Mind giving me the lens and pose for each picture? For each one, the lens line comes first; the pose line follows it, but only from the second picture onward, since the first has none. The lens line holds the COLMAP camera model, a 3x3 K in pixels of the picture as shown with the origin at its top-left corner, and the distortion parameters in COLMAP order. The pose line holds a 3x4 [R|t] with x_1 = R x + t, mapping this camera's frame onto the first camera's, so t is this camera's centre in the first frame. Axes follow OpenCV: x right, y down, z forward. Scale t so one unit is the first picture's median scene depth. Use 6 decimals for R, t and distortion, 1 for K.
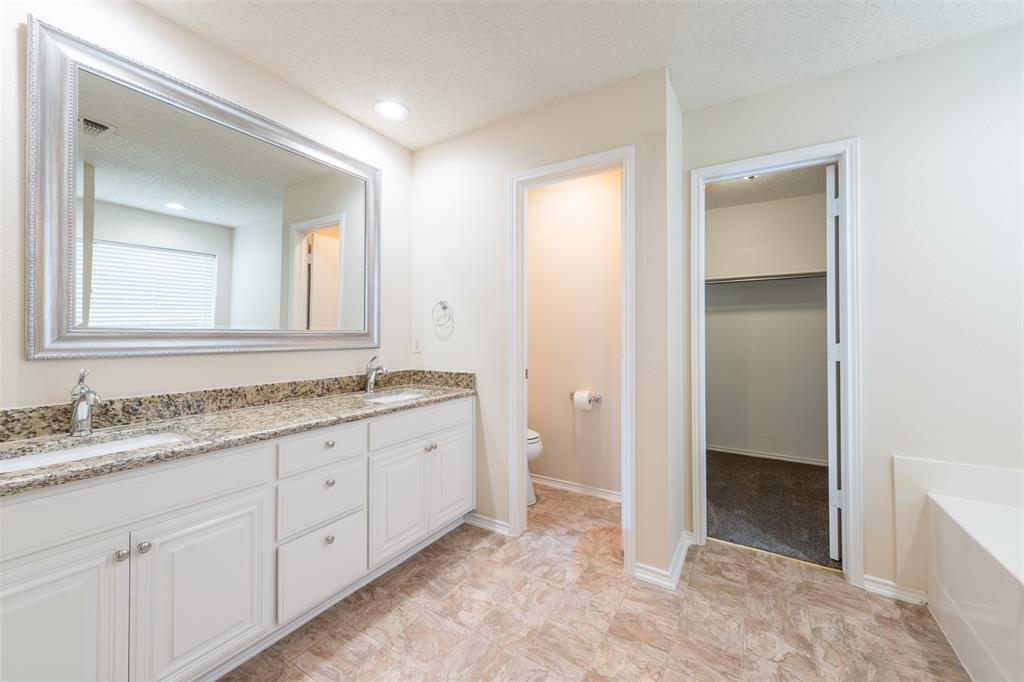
lens RADIAL K [[398.6, 0, 507.1], [0, 398.6, 331.9], [0, 0, 1]] dist [0.006045, -0.000971]
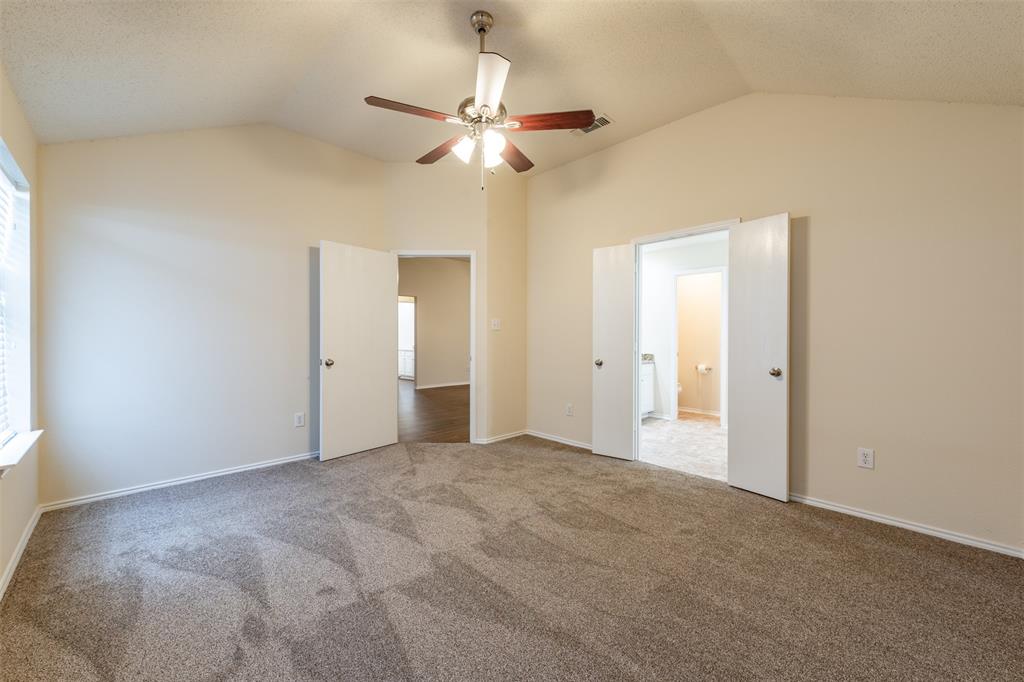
lens RADIAL K [[398.6, 0, 509.1], [0, 398.6, 341.6], [0, 0, 1]] dist [0.006045, -0.000971]
pose [[0.972395, 0.005166, -0.233283, -0.431098], [-0.001477, 0.999871, 0.015987, -0.007214], [0.233336, -0.015201, 0.972277, -1.777186]]
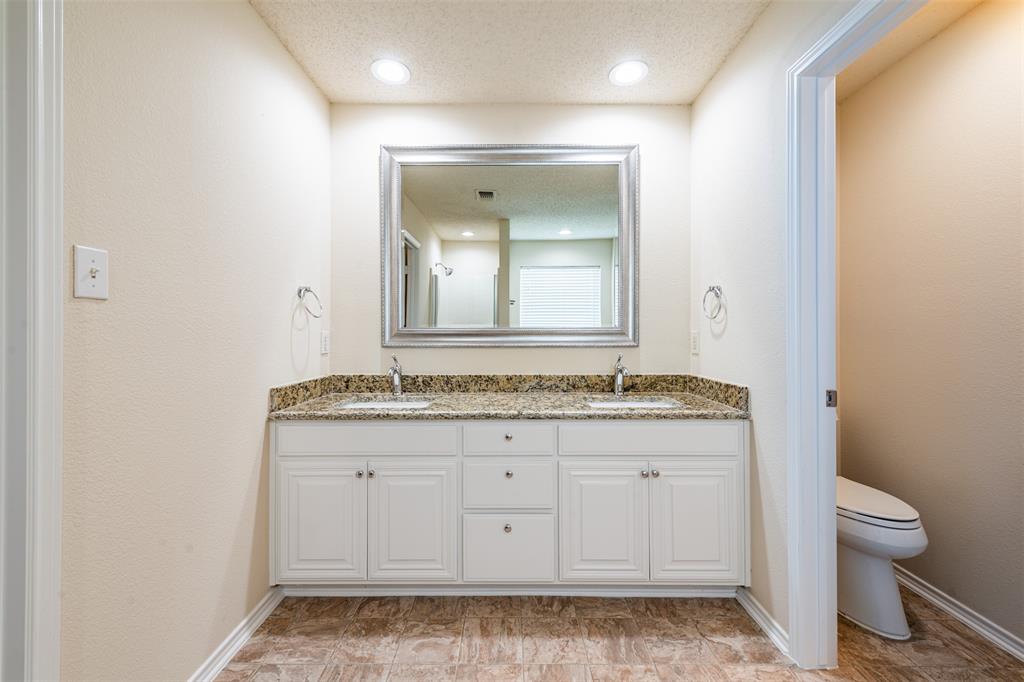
lens RADIAL K [[398.6, 0, 507.2], [0, 398.6, 331.7], [0, 0, 1]] dist [0.006045, -0.000971]
pose [[0.528297, -0.004354, -0.849048, 0.337174], [0.008729, 0.999962, 0.000303, 0.005050], [0.849015, -0.007572, 0.528315, 0.344639]]
